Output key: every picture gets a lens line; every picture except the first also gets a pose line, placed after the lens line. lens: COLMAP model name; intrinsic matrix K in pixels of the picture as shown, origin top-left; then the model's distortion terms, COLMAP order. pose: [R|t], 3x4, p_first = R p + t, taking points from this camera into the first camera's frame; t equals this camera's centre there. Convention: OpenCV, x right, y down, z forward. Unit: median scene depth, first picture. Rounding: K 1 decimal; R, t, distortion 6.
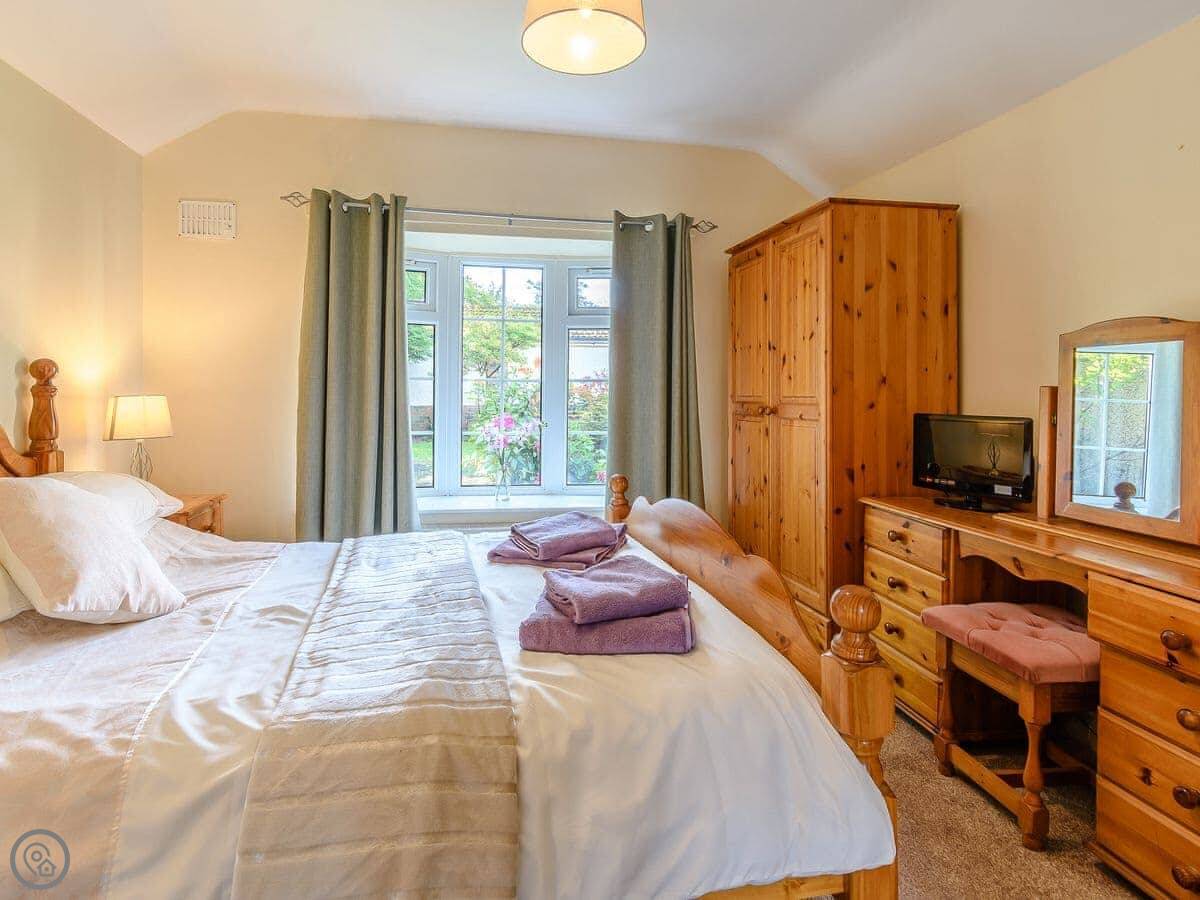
lens RADIAL K [[669.3, 0, 600.0], [0, 669.3, 450.0], [0, 0, 1]] dist [-0.003097, -0.000280]
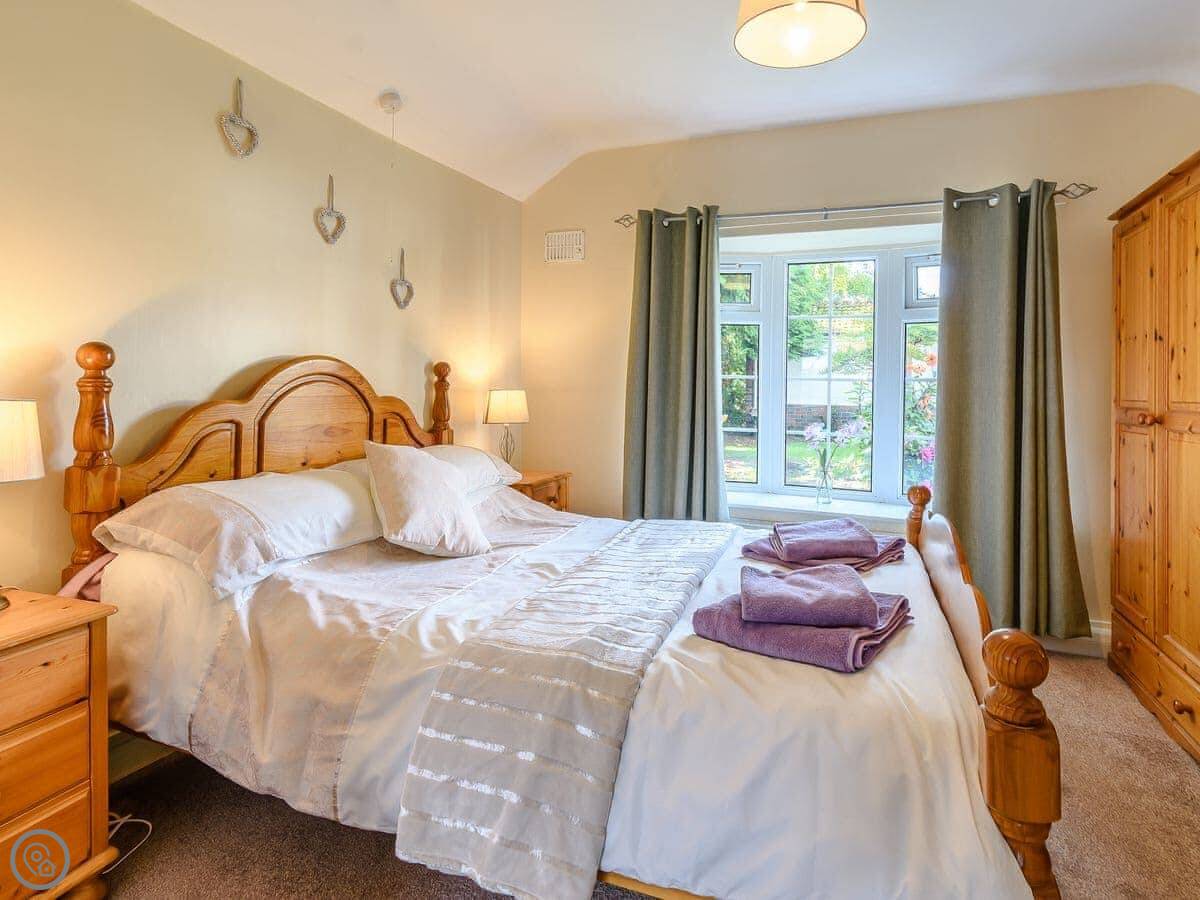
lens RADIAL K [[669.3, 0, 600.0], [0, 669.3, 450.0], [0, 0, 1]] dist [-0.003097, -0.000280]
pose [[0.840723, 0.060238, -0.538104, 0.146747], [-0.059495, 0.998052, 0.018772, -0.000977], [0.538187, 0.016232, 0.842669, 0.012806]]
